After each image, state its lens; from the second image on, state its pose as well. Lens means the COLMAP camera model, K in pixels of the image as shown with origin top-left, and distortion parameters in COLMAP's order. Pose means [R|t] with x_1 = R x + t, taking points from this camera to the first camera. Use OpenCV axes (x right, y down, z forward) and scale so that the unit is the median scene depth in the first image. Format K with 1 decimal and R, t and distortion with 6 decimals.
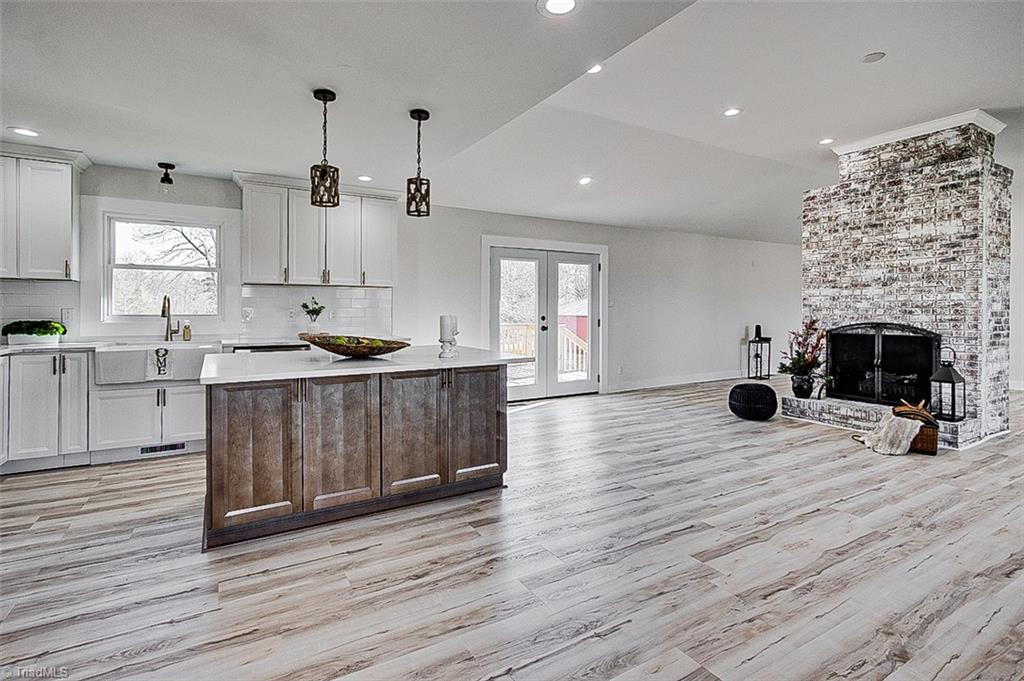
lens RADIAL K [[492.0, 0, 508.9], [0, 492.0, 311.8], [0, 0, 1]] dist [-0.000102, 0.000556]
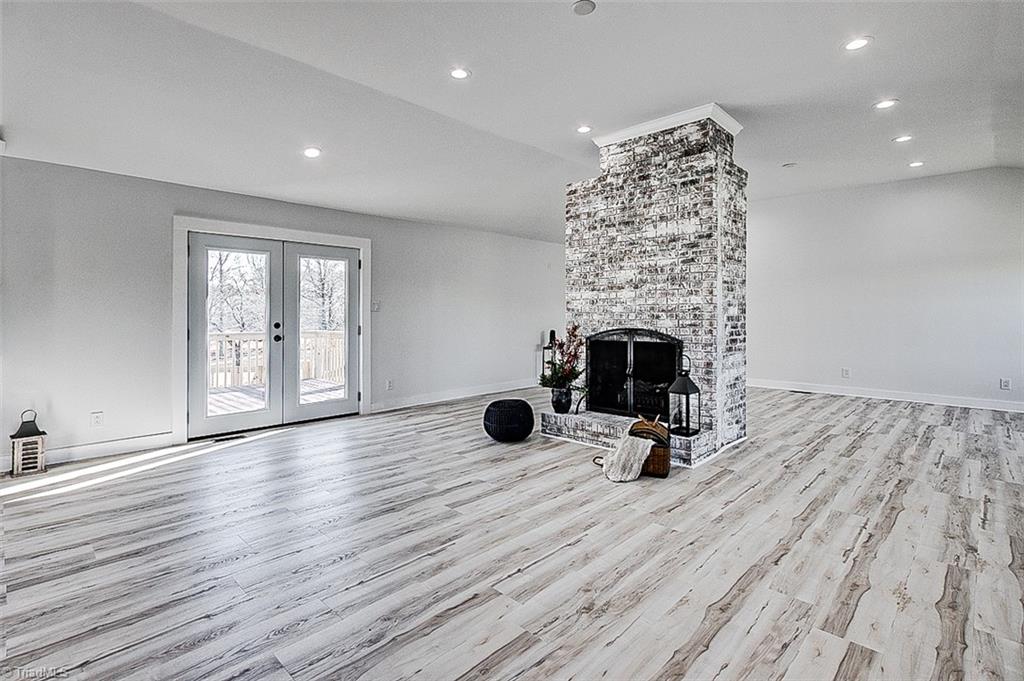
lens RADIAL K [[491.2, 0, 506.4], [0, 491.2, 314.3], [0, 0, 1]] dist [-0.003325, 0.000631]
pose [[0.963597, -0.002412, 0.267347, 0.307824], [0.003479, 0.999988, -0.003518, -0.001738], [-0.267335, 0.004320, 0.963594, 0.192383]]
